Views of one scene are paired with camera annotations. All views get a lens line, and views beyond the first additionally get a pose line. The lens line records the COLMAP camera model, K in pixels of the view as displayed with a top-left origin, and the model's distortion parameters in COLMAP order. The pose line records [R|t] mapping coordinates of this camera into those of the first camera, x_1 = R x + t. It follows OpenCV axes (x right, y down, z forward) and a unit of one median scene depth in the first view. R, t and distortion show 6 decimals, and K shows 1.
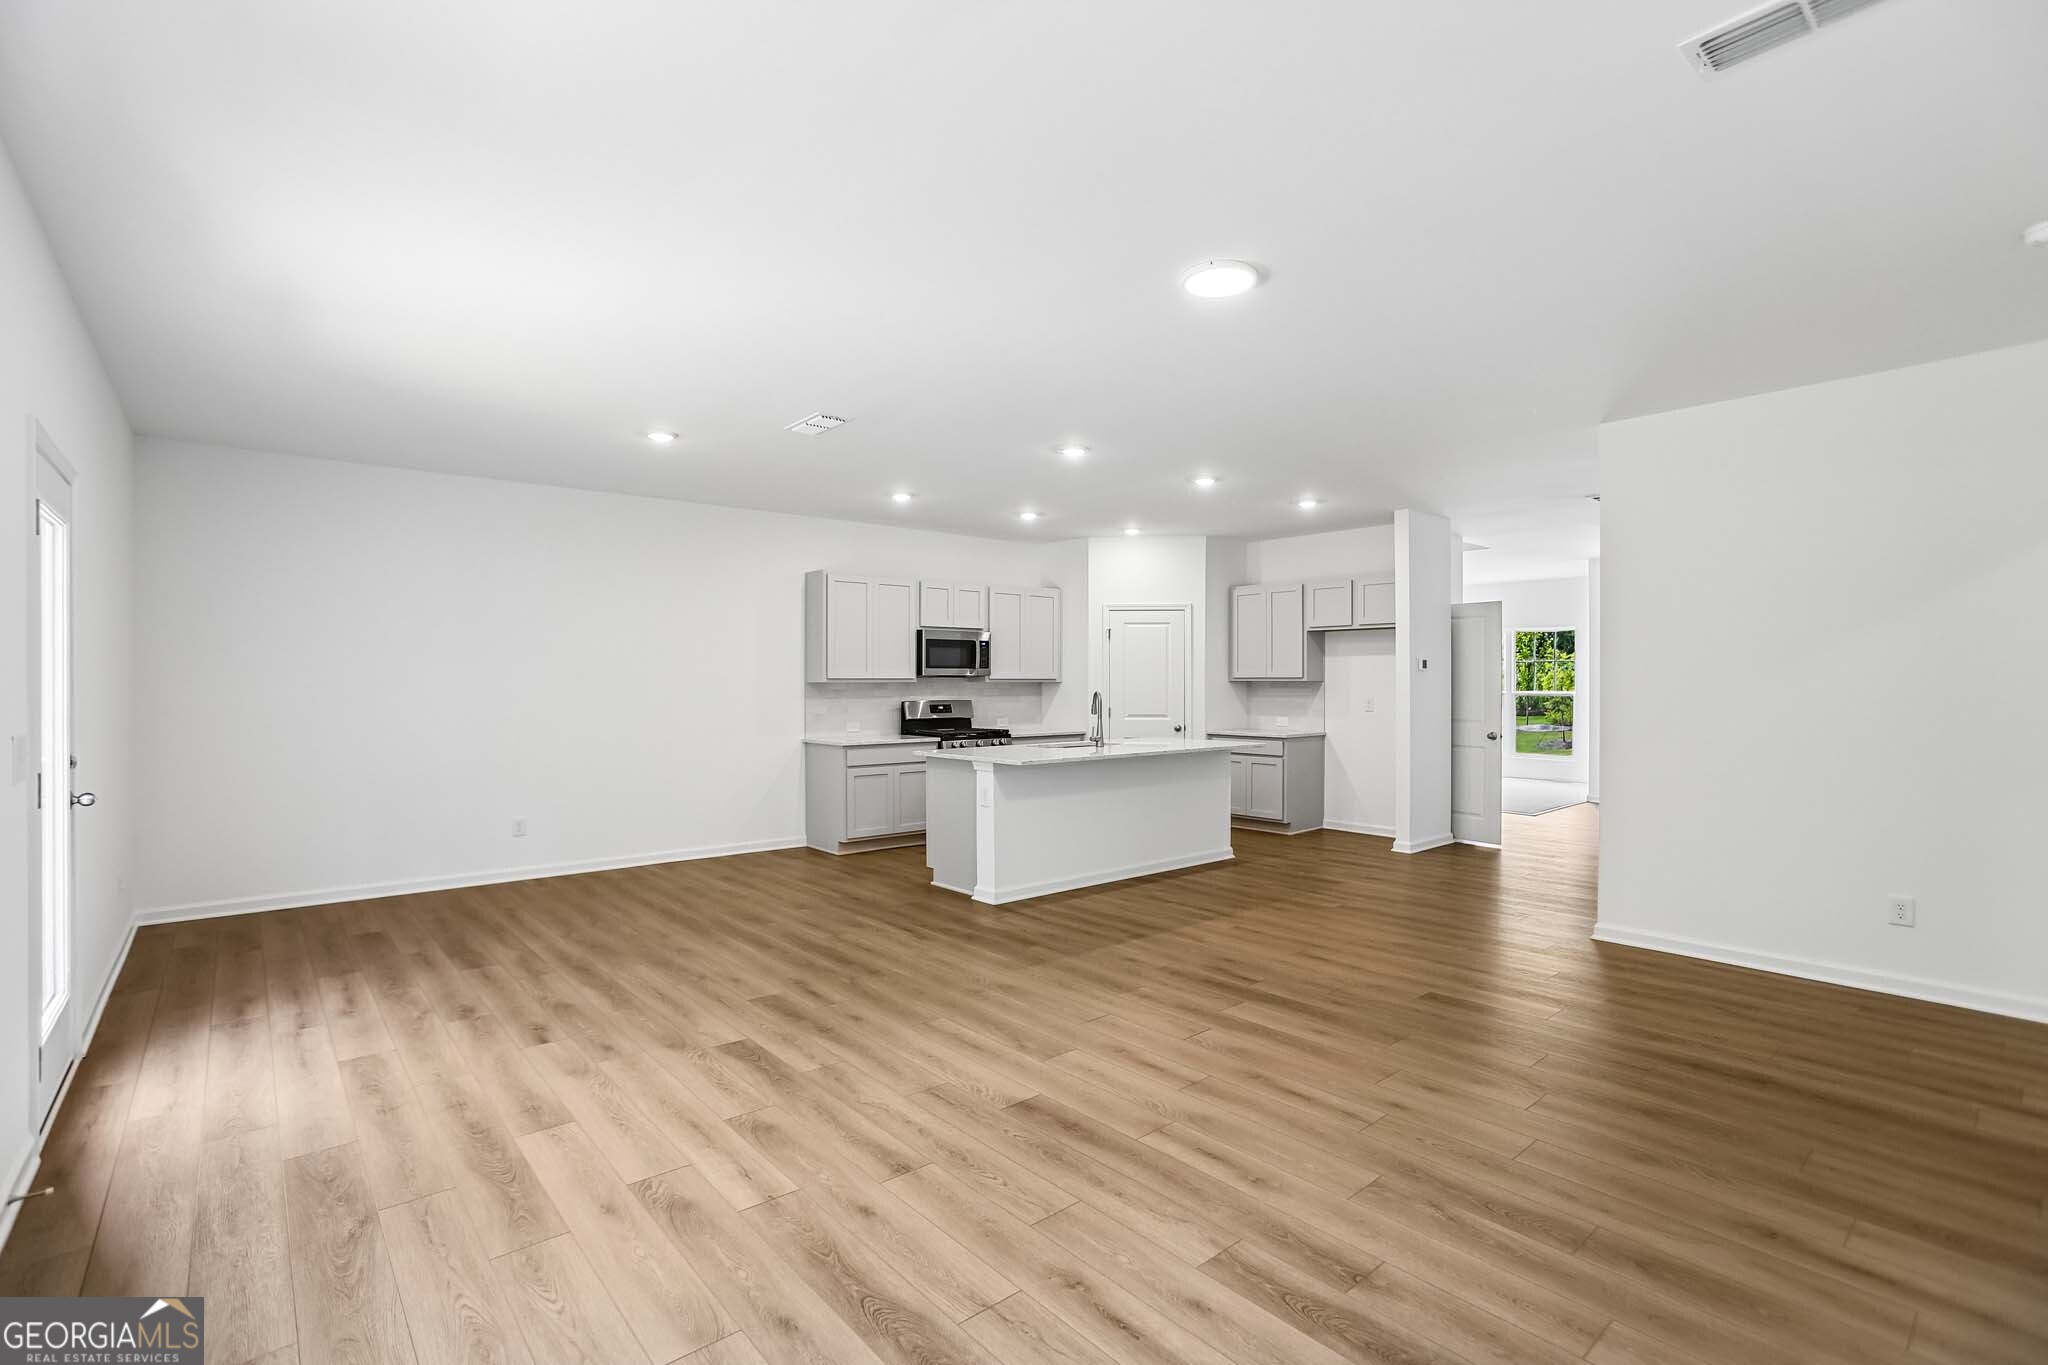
lens RADIAL K [[963.0, 0, 998.2], [0, 963.0, 672.6], [0, 0, 1]] dist [-0.056406, 0.030861]
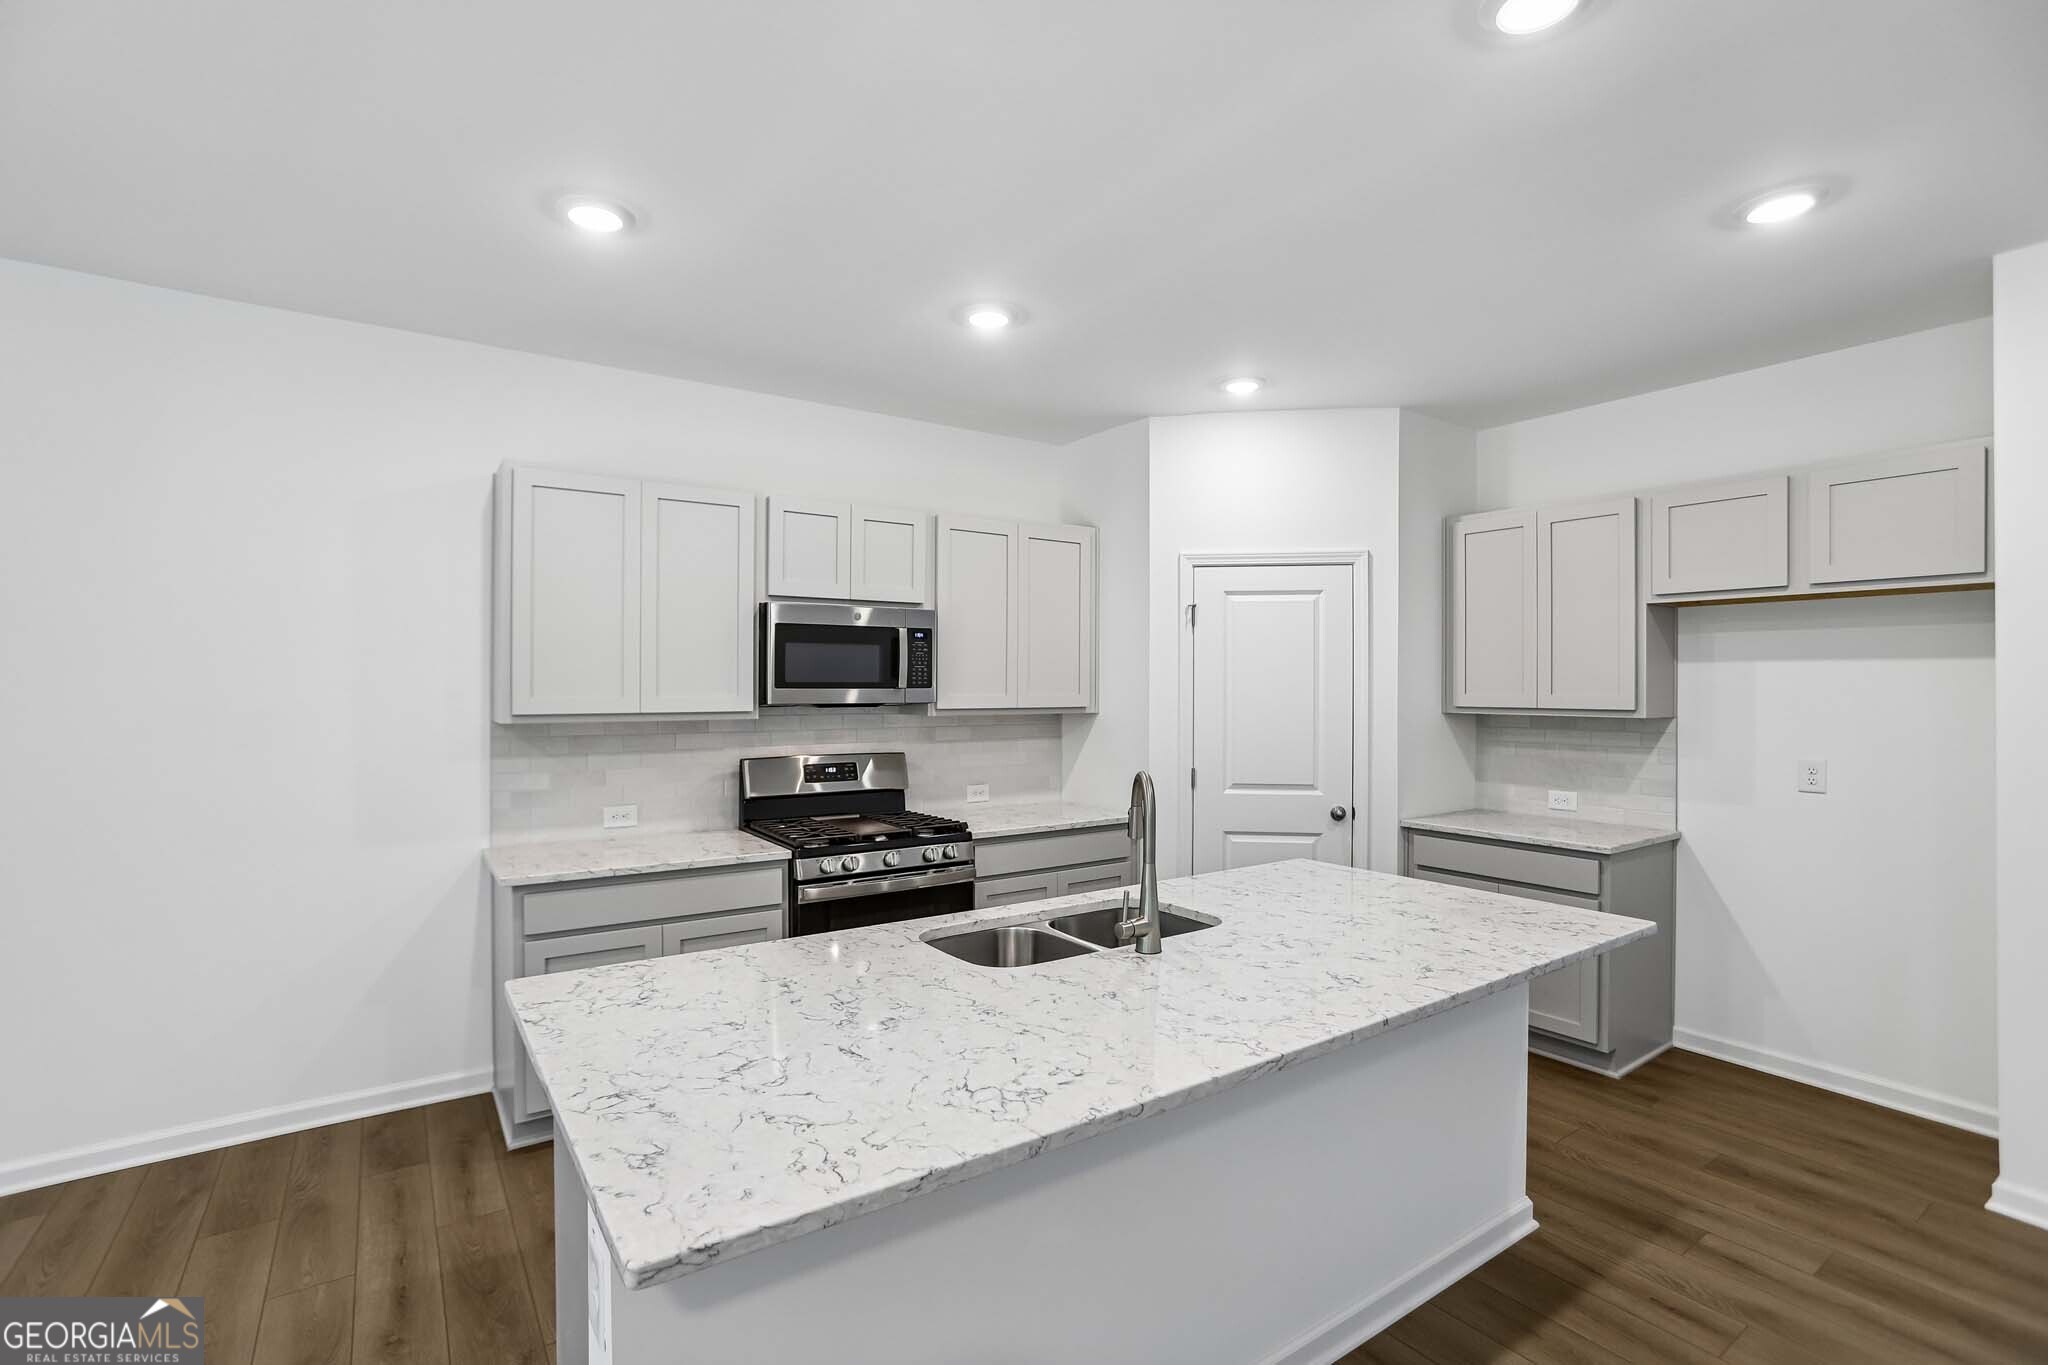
lens RADIAL K [[945.4, 0, 1009.7], [0, 945.4, 682.8], [0, 0, 1]] dist [-0.055434, 0.029020]
pose [[0.995774, 0.001858, -0.091818, 0.071831], [-0.001203, 0.999973, 0.007192, -0.010344], [0.091829, -0.007051, 0.995750, 0.555611]]
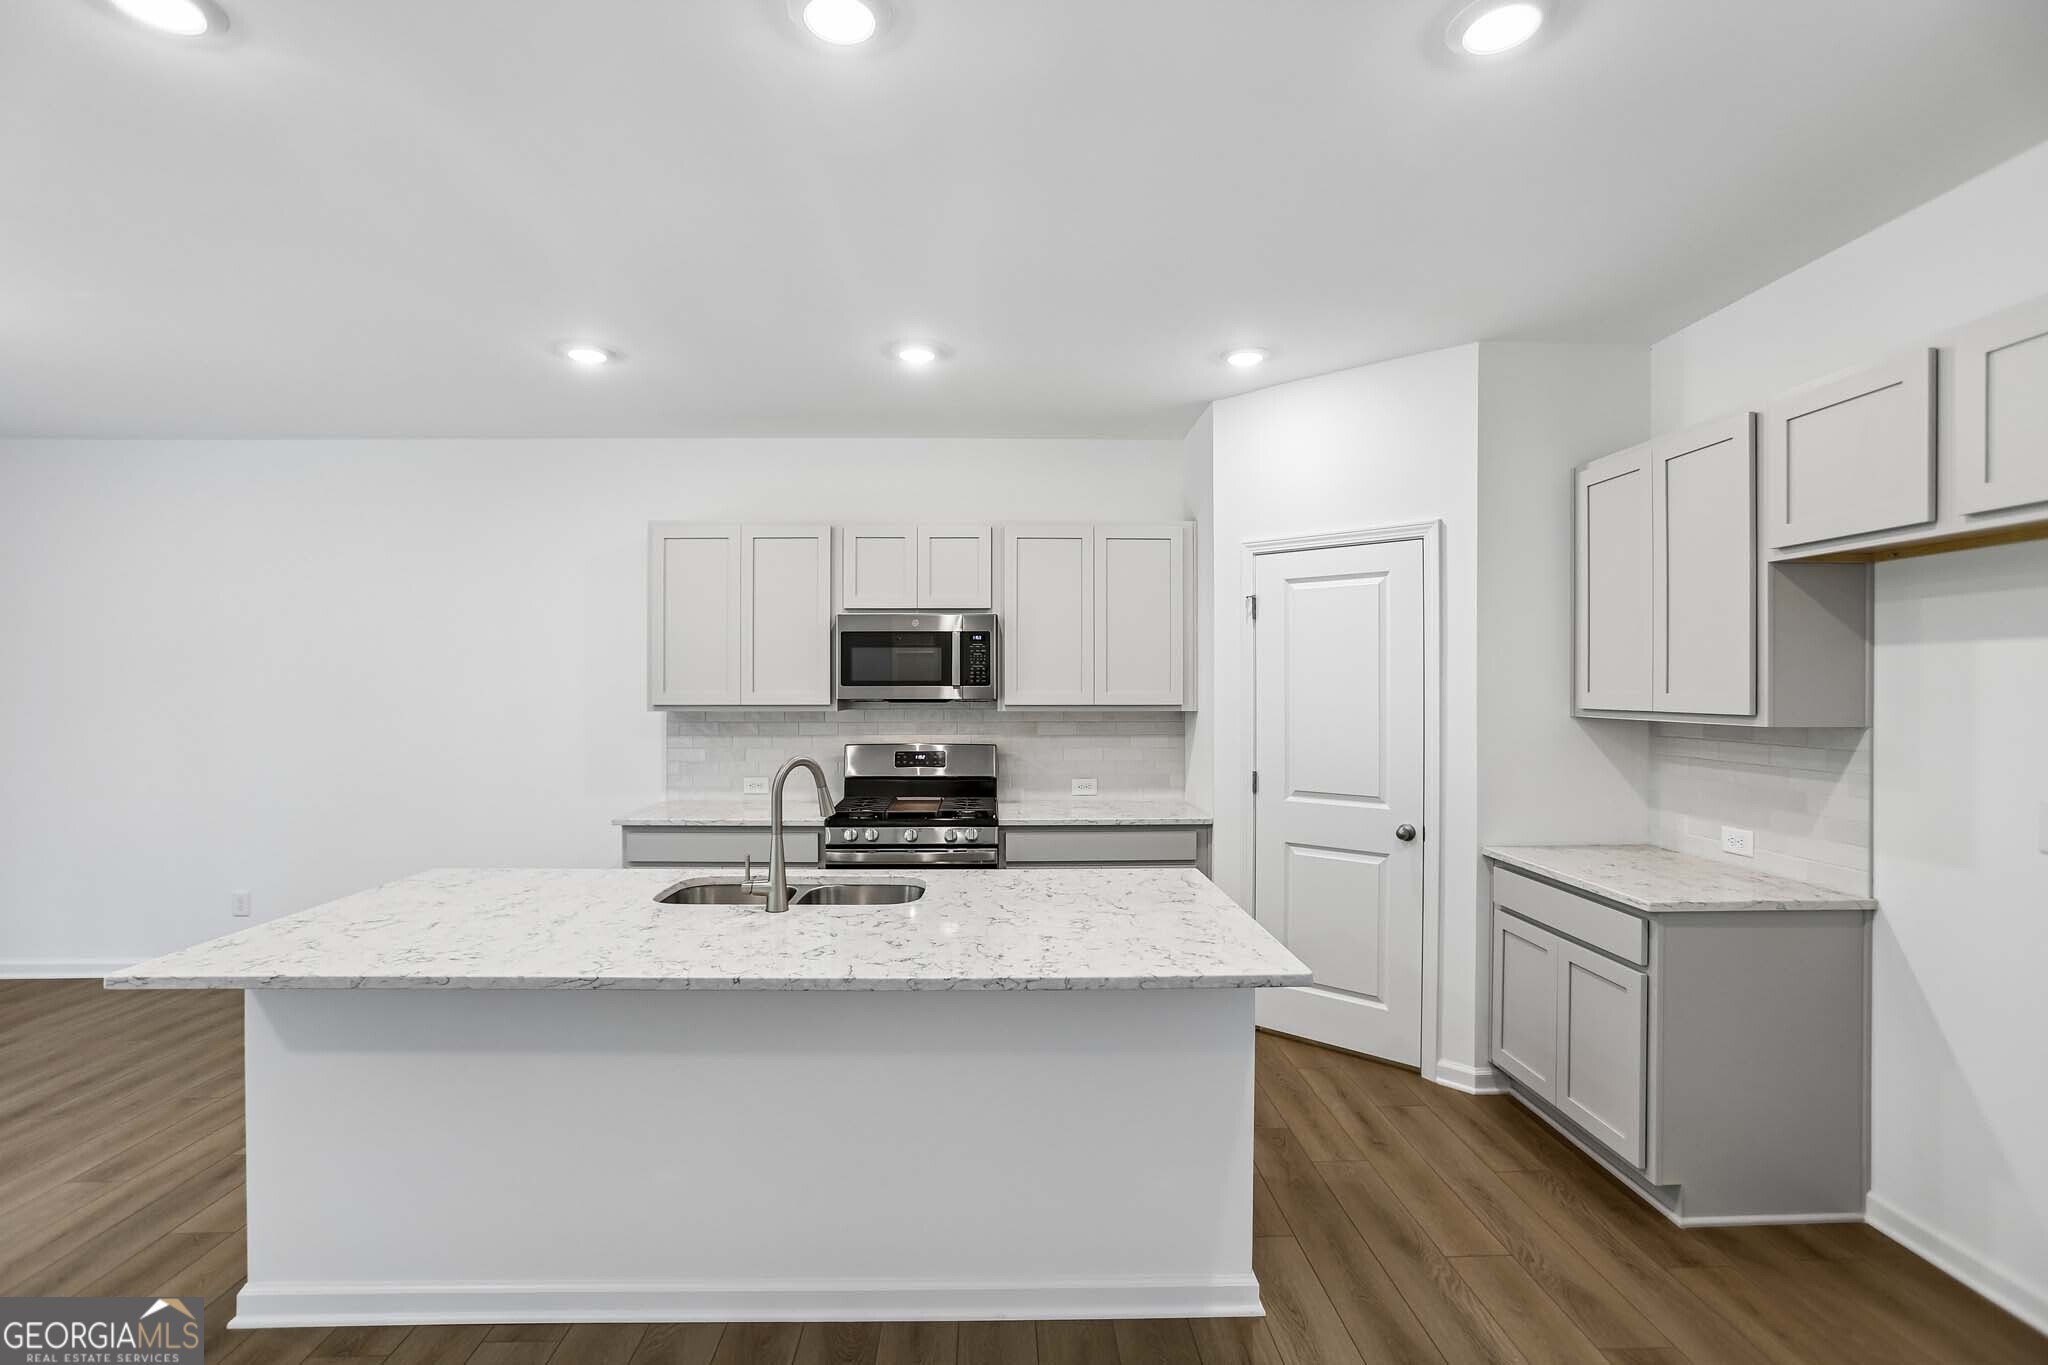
lens RADIAL K [[945.4, 0, 1009.7], [0, 945.4, 682.8], [0, 0, 1]] dist [-0.055434, 0.029020]
pose [[0.782672, -0.000665, -0.622435, 0.318336], [0.005577, 0.999967, 0.005945, -0.008754], [0.622410, -0.008125, 0.782649, 0.624859]]
